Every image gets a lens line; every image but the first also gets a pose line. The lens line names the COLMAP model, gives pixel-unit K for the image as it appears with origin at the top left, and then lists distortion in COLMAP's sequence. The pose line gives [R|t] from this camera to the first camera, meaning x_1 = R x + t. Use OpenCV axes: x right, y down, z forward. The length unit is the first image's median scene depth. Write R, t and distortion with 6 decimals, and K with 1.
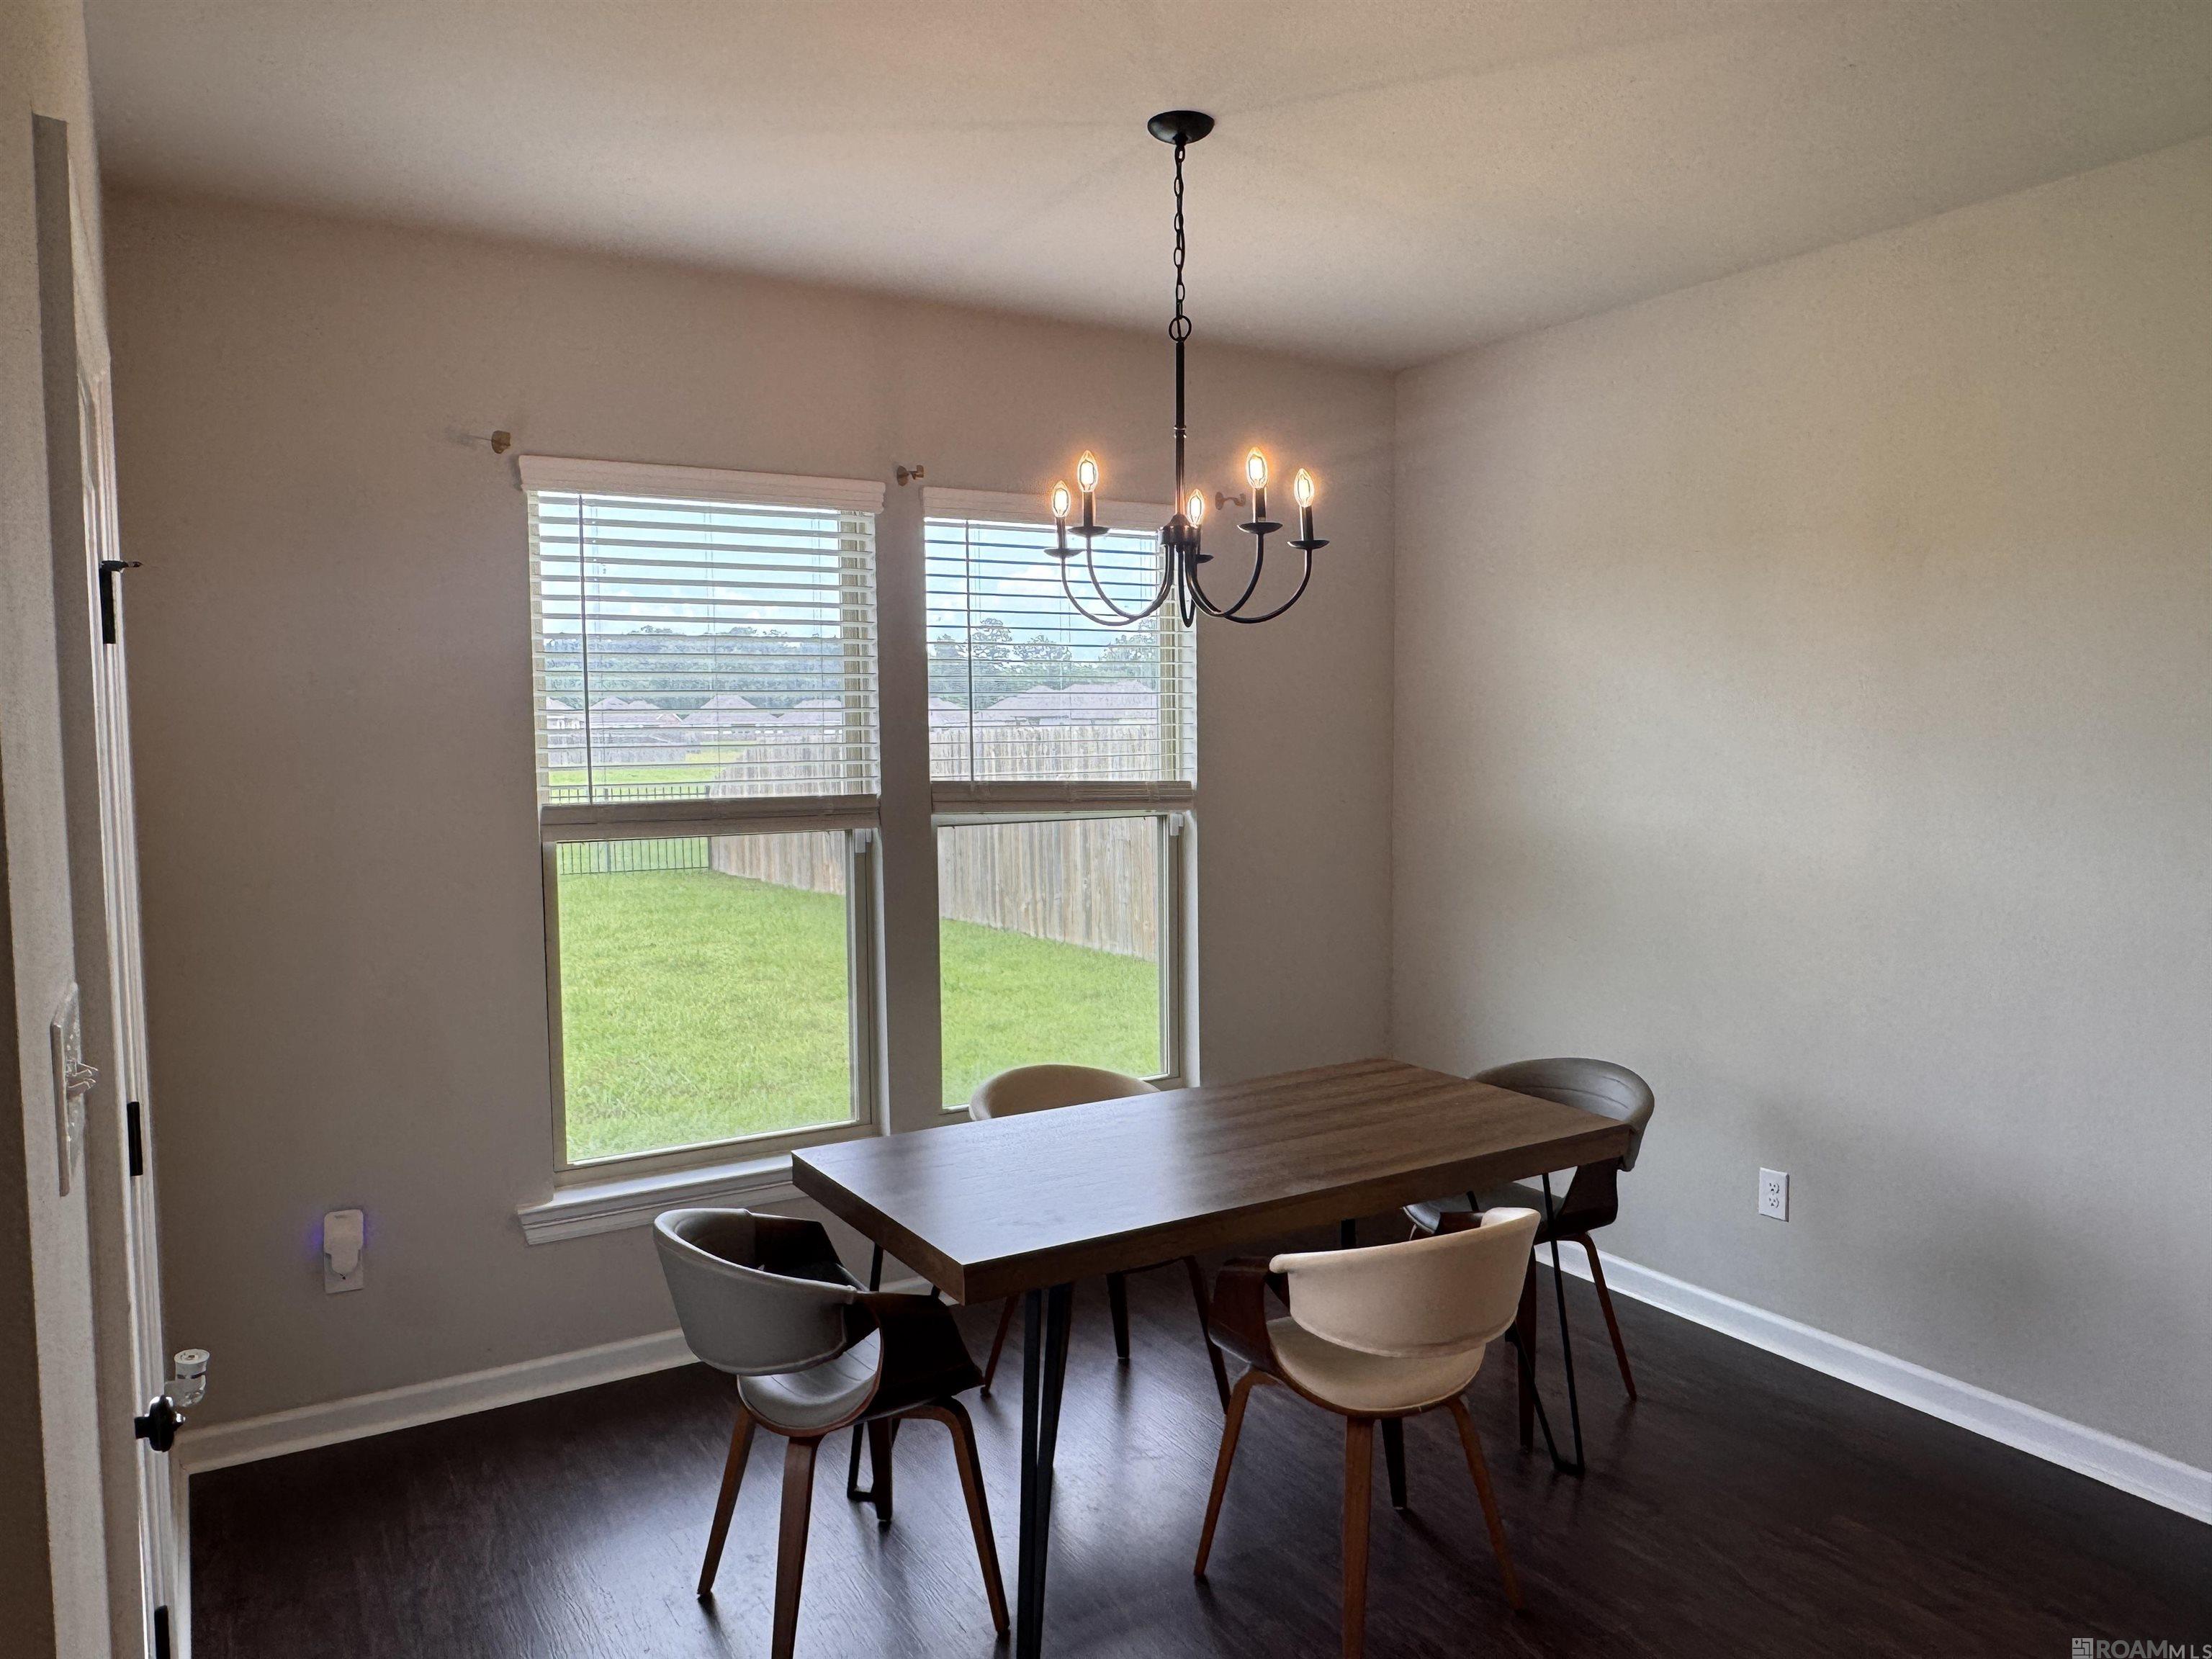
lens RADIAL K [[1586.1, 0, 1105.1], [0, 1586.1, 832.6], [0, 0, 1]] dist [0.006411, 0.000801]
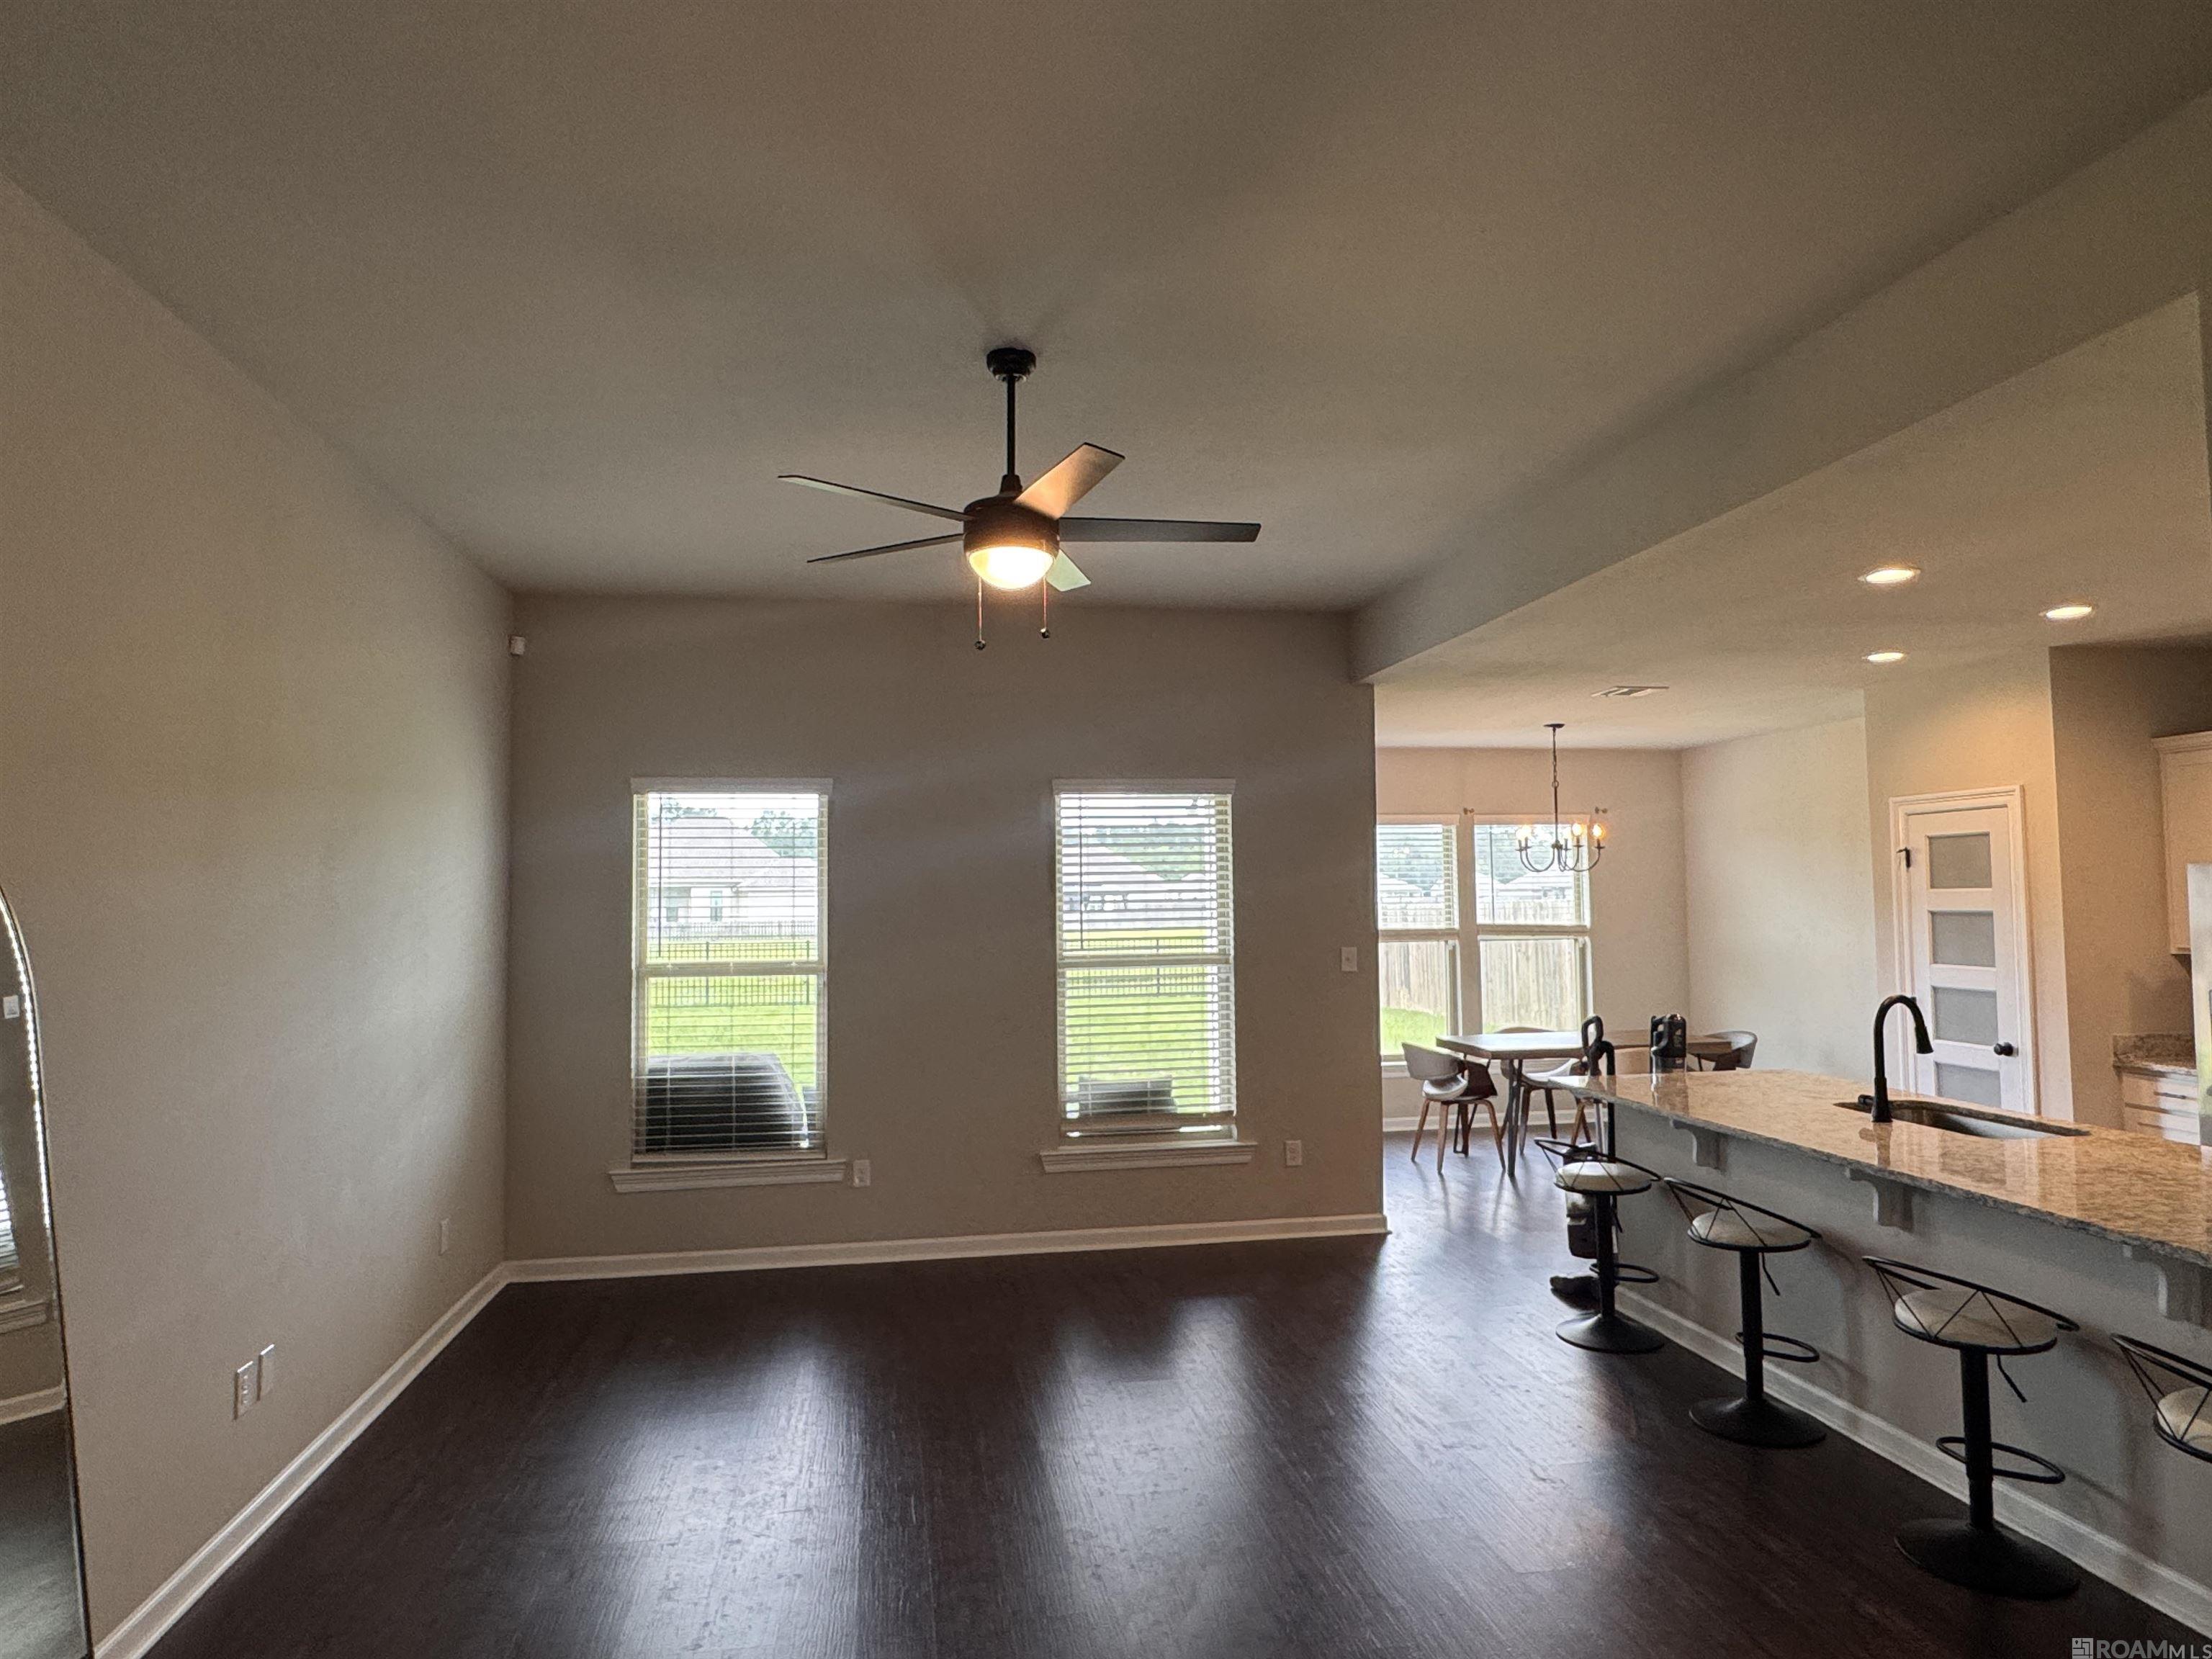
lens RADIAL K [[1340.6, 0, 1096.1], [0, 1340.6, 837.9], [0, 0, 1]] dist [0.004851, 0.000407]
pose [[0.930081, -0.019871, -0.366816, 0.118382], [-0.020574, 0.994151, -0.106020, 0.073960], [0.366778, 0.106154, 0.924232, -1.277856]]
